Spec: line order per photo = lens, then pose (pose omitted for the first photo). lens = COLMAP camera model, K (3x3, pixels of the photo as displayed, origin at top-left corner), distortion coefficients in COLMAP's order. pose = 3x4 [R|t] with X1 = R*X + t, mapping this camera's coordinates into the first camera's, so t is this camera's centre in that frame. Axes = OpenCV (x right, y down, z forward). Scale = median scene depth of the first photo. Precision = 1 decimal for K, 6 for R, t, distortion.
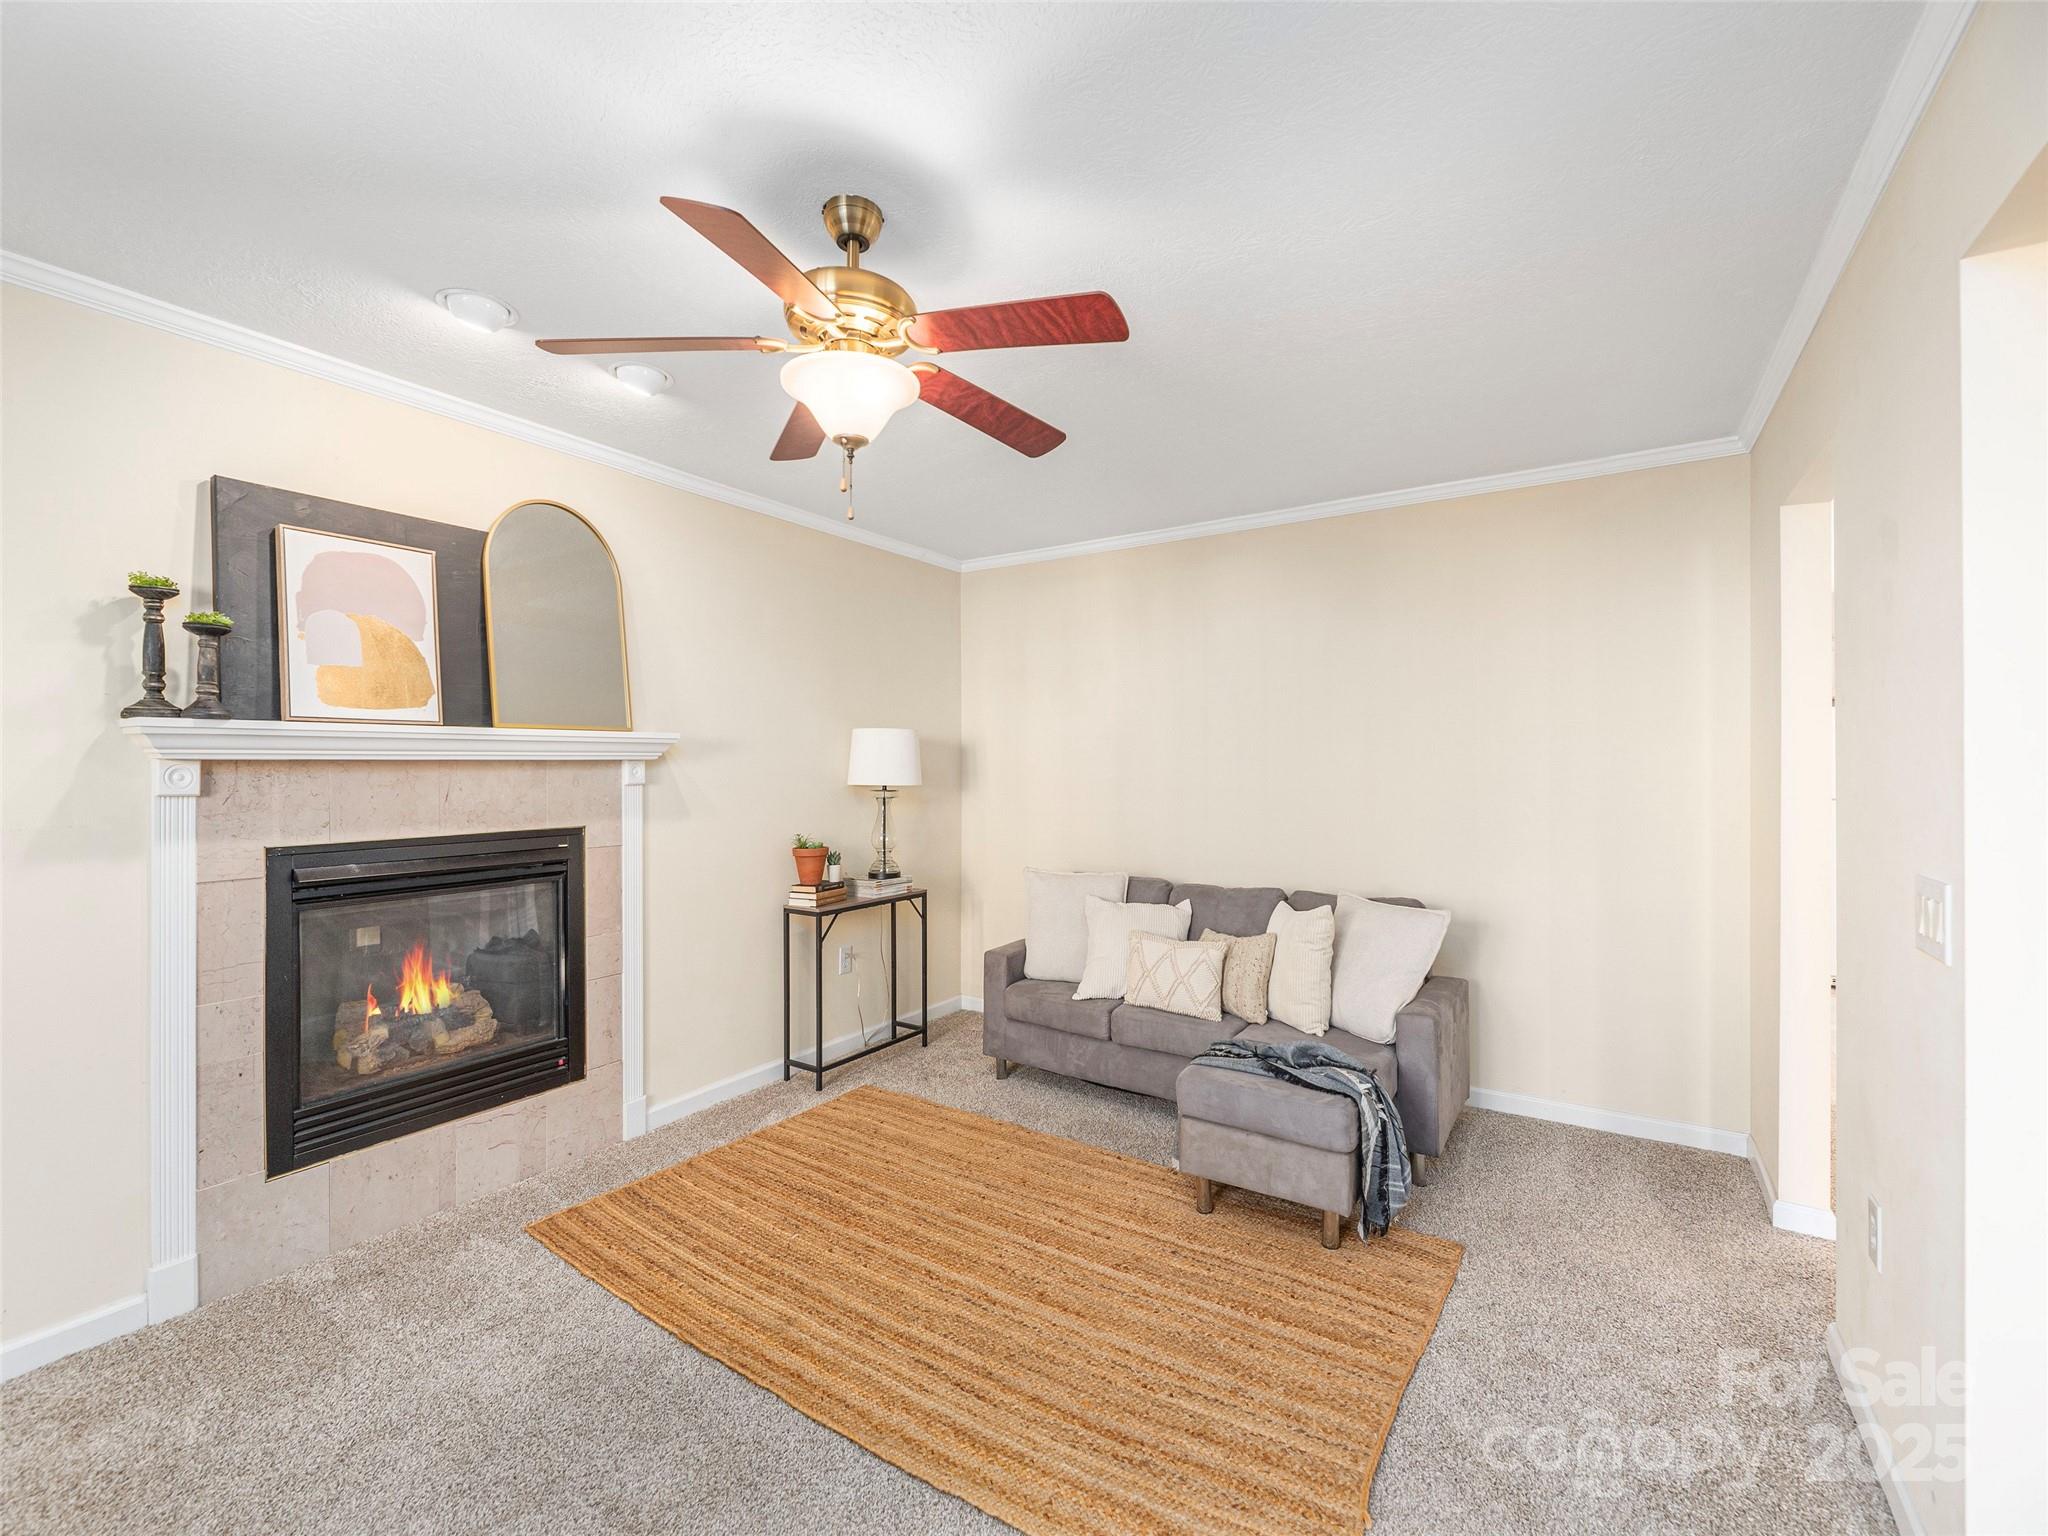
lens RADIAL K [[861.5, 0, 1024.0], [0, 861.5, 768.0], [0, 0, 1]] dist [-0.001427, -0.000351]
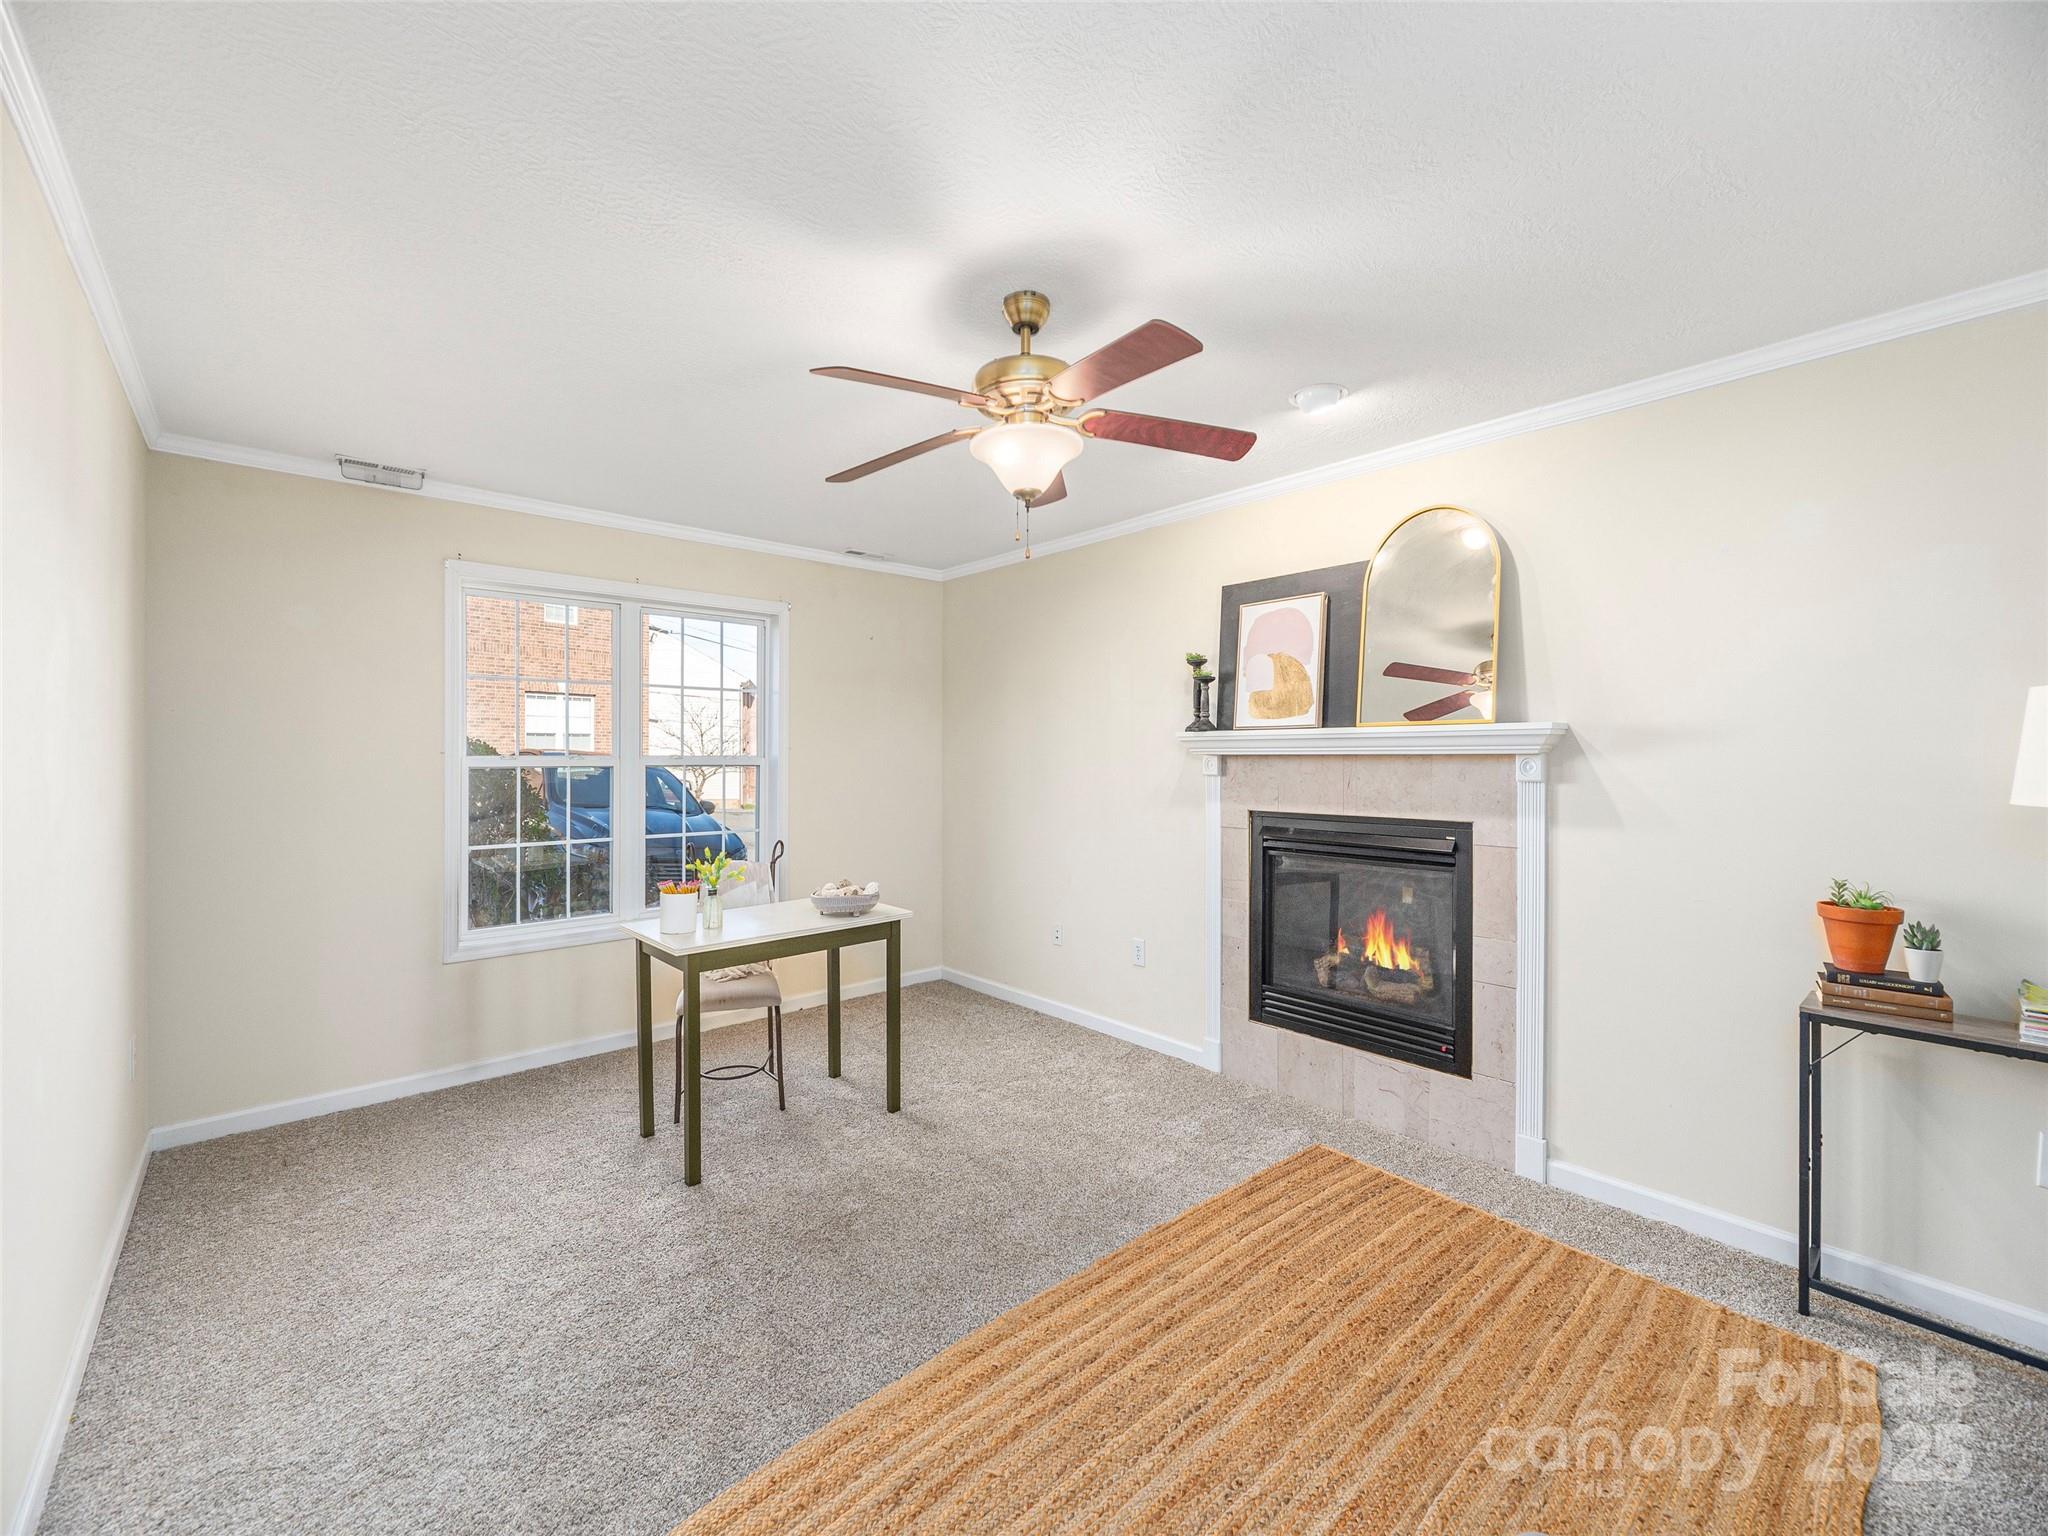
lens RADIAL K [[845.5, 0, 1017.6], [0, 845.5, 752.6], [0, 0, 1]] dist [-0.001677, -0.000037]
pose [[-0.262574, 0.000752, -0.964912, 0.684298], [-0.005365, 0.999983, 0.002239, -0.012994], [0.964897, 0.005765, -0.262565, 0.932519]]
